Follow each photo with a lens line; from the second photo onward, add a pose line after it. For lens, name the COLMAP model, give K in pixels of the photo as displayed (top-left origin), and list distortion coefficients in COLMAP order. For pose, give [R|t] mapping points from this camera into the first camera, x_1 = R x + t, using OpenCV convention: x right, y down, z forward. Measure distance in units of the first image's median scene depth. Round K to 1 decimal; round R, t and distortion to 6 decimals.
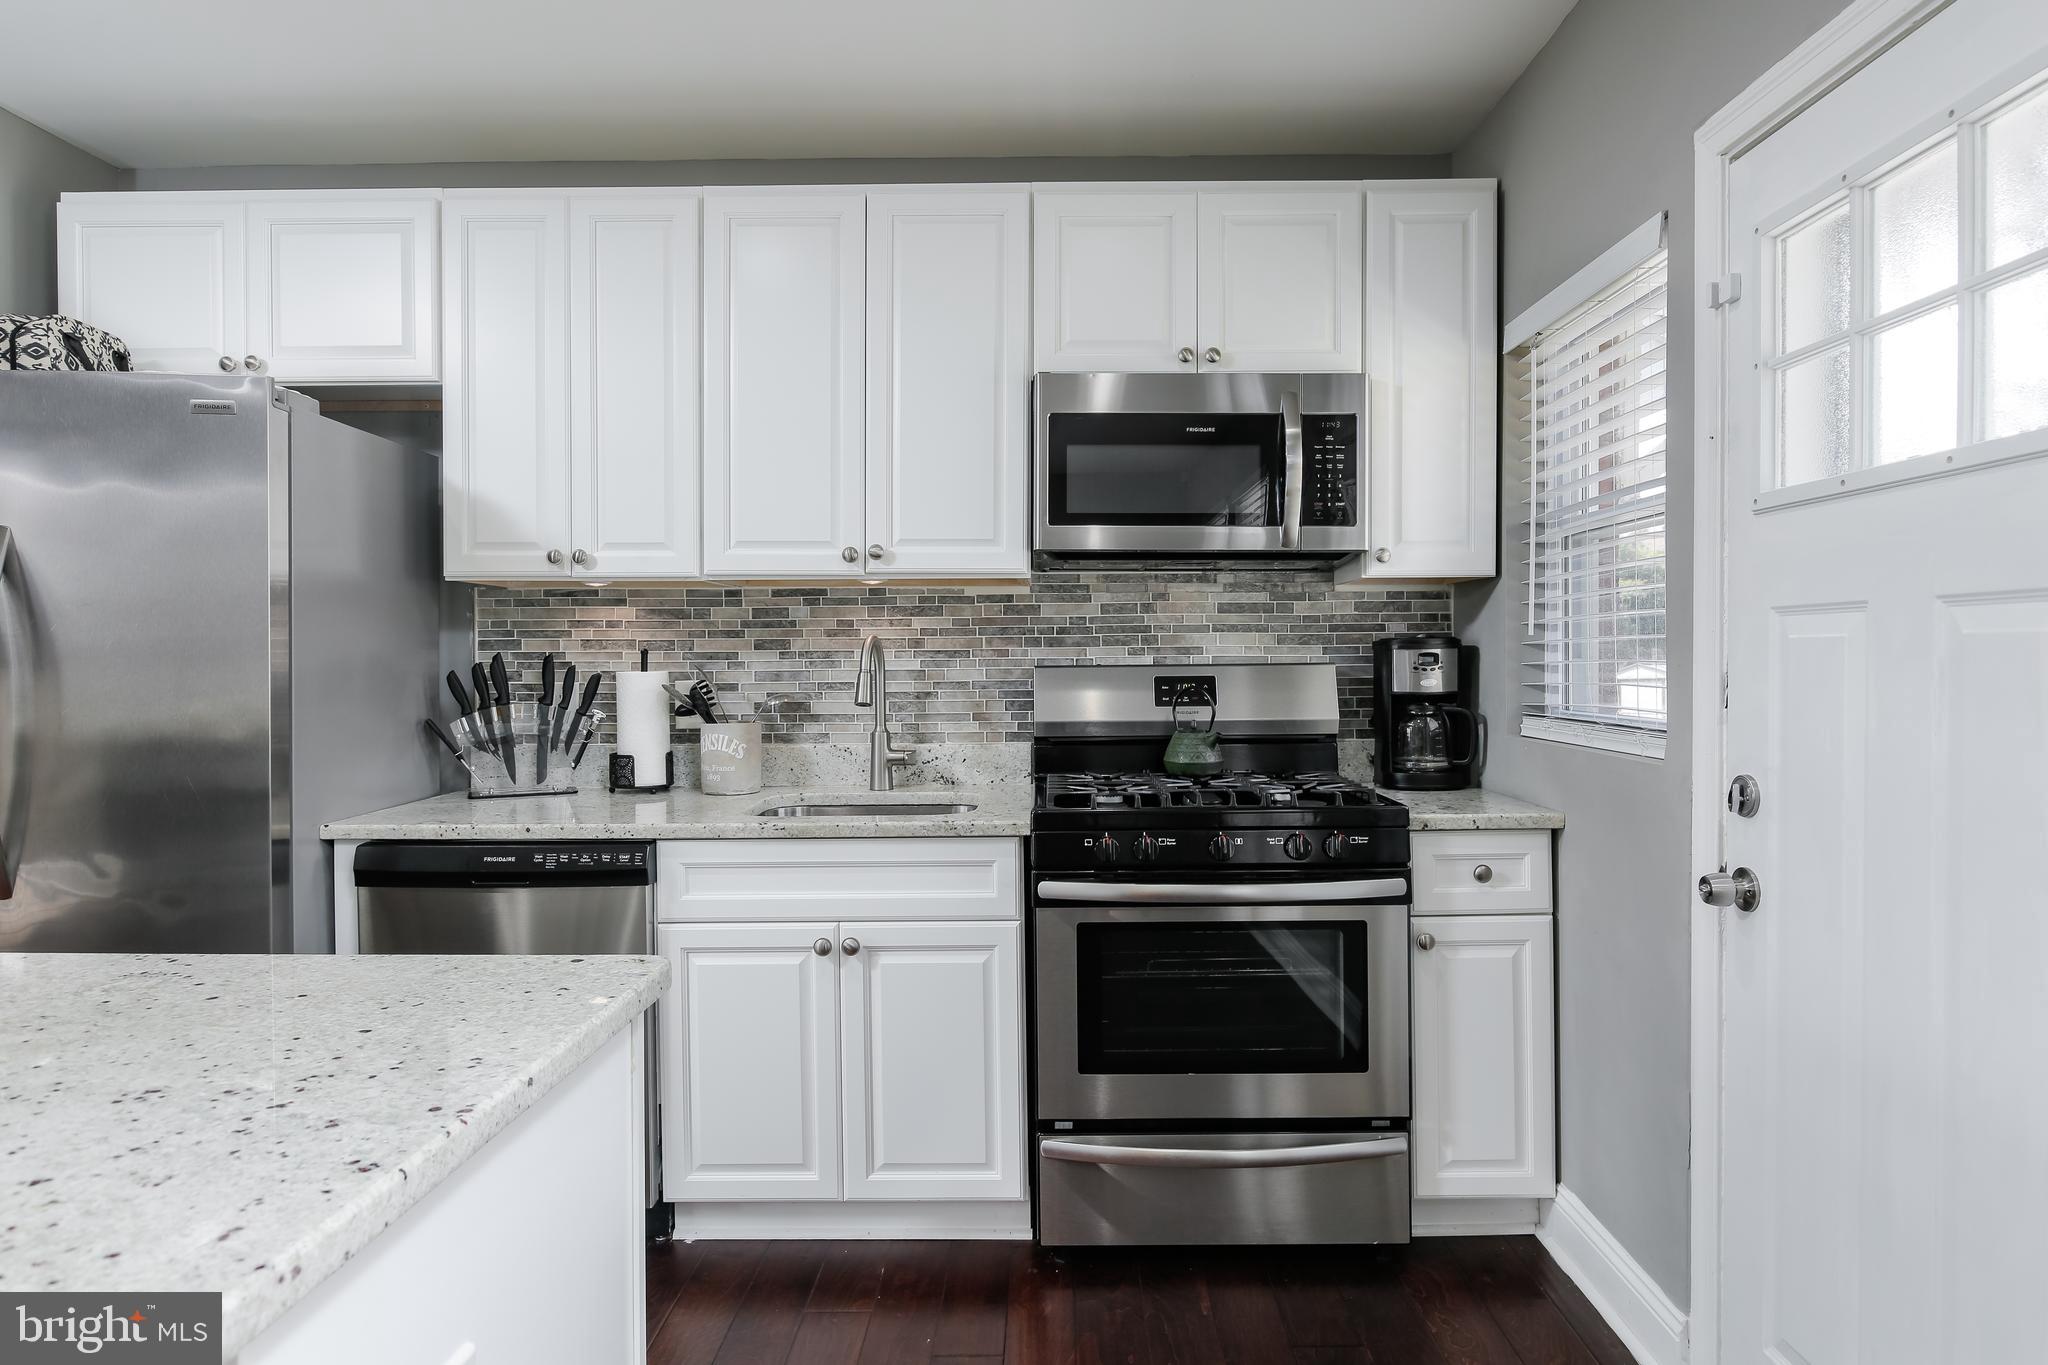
lens RADIAL K [[1176.8, 0, 1028.3], [0, 1176.8, 664.0], [0, 0, 1]] dist [0.001354, 0.000179]
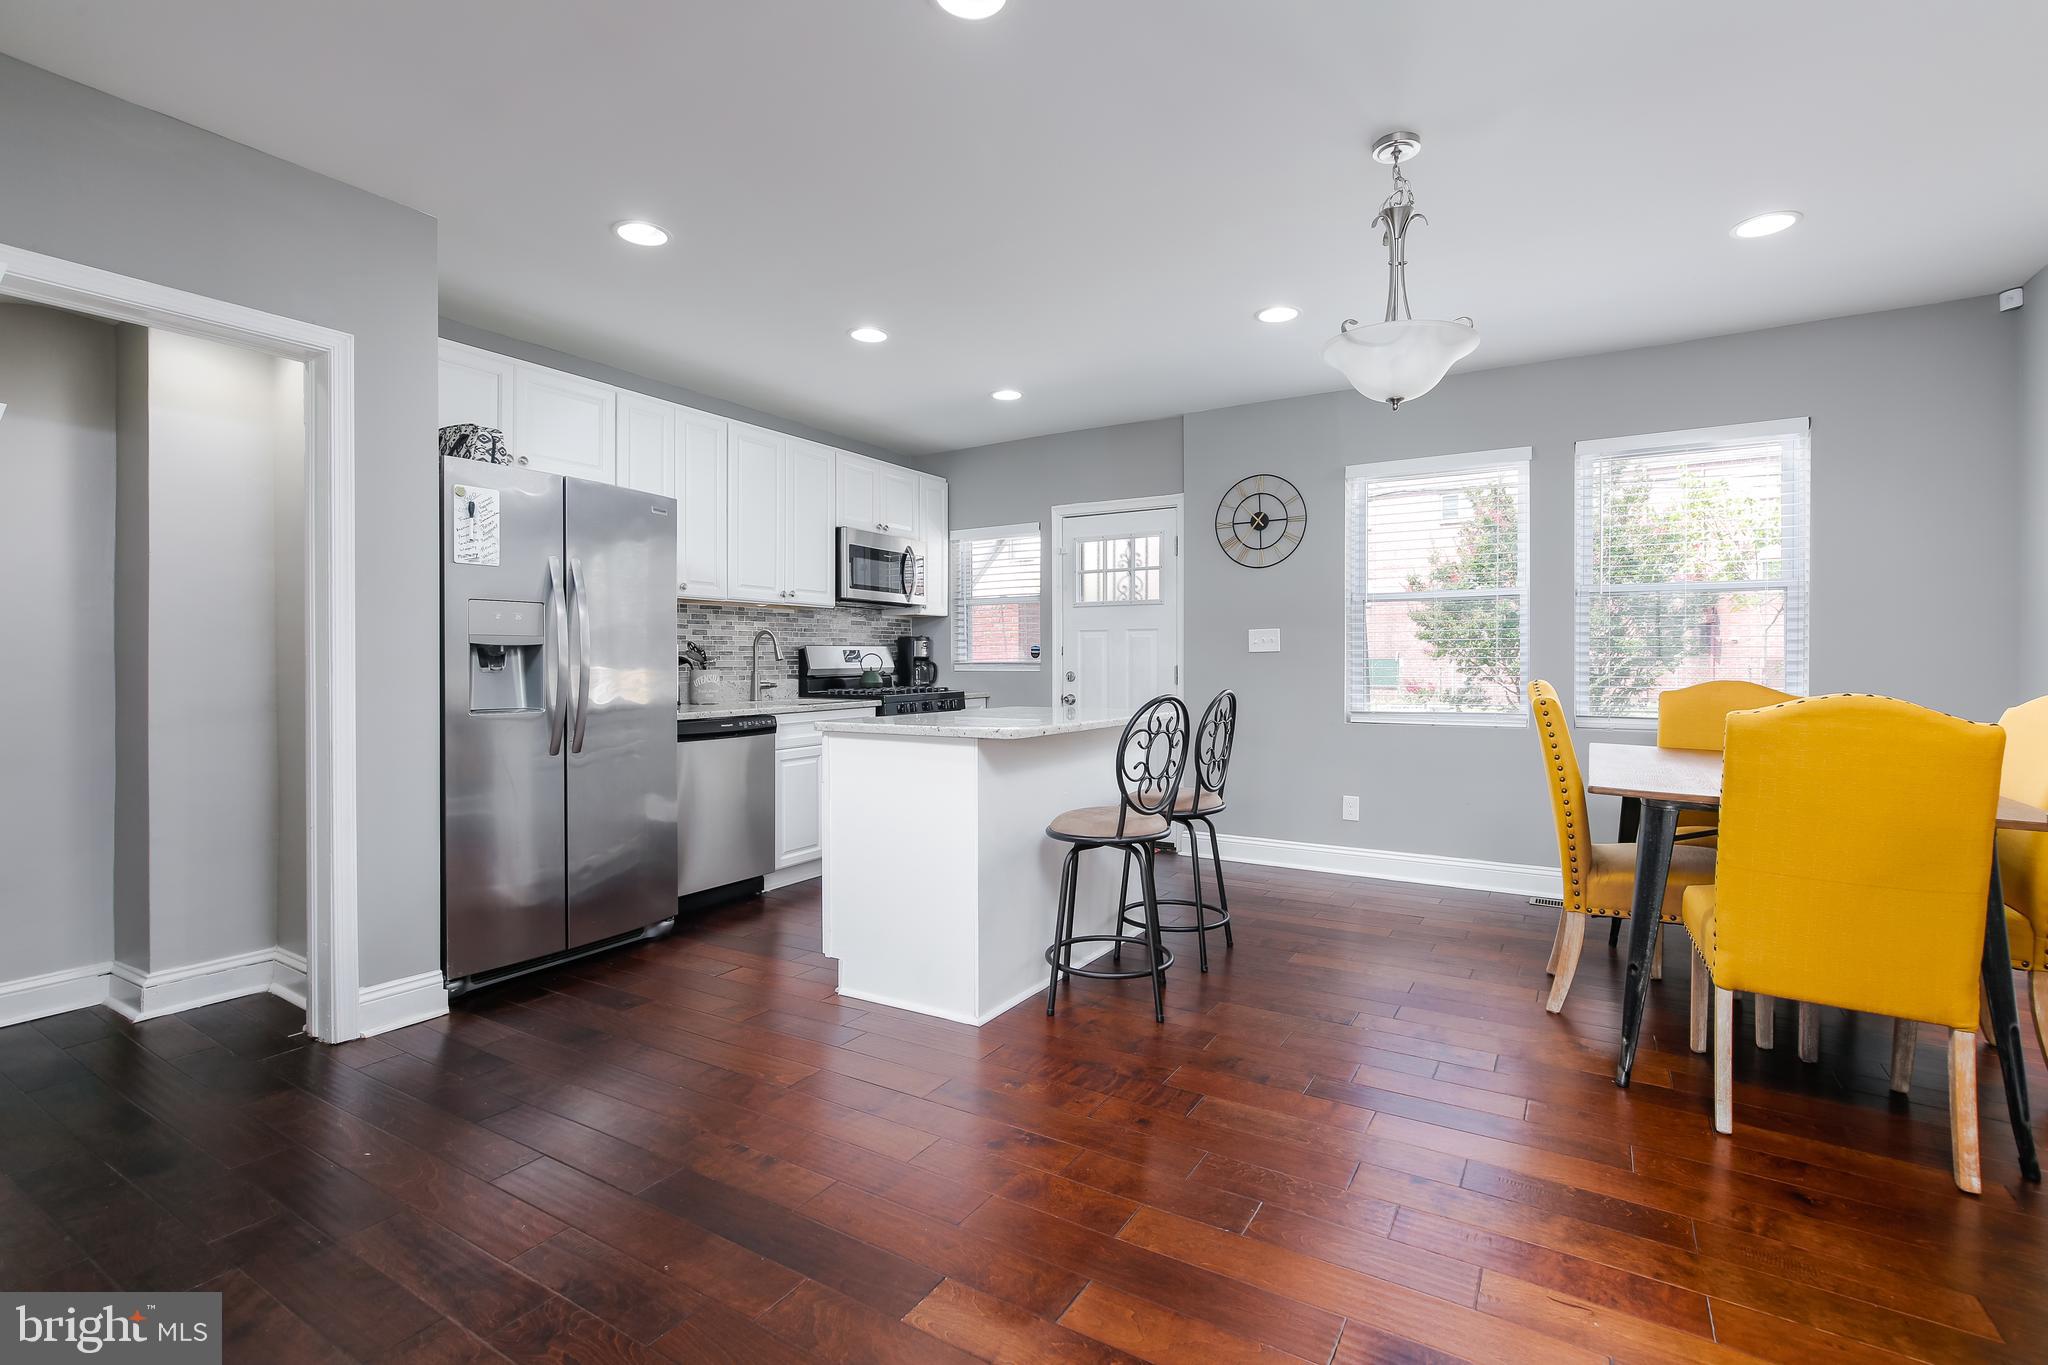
lens RADIAL K [[928.5, 0, 1024.4], [0, 928.5, 667.0], [0, 0, 1]] dist [-0.010778, 0.004008]
pose [[0.509429, -0.002198, 0.860510, -1.466495], [0.005319, 0.999986, -0.000594, 0.052713], [-0.860496, 0.004879, 0.509433, -0.326126]]
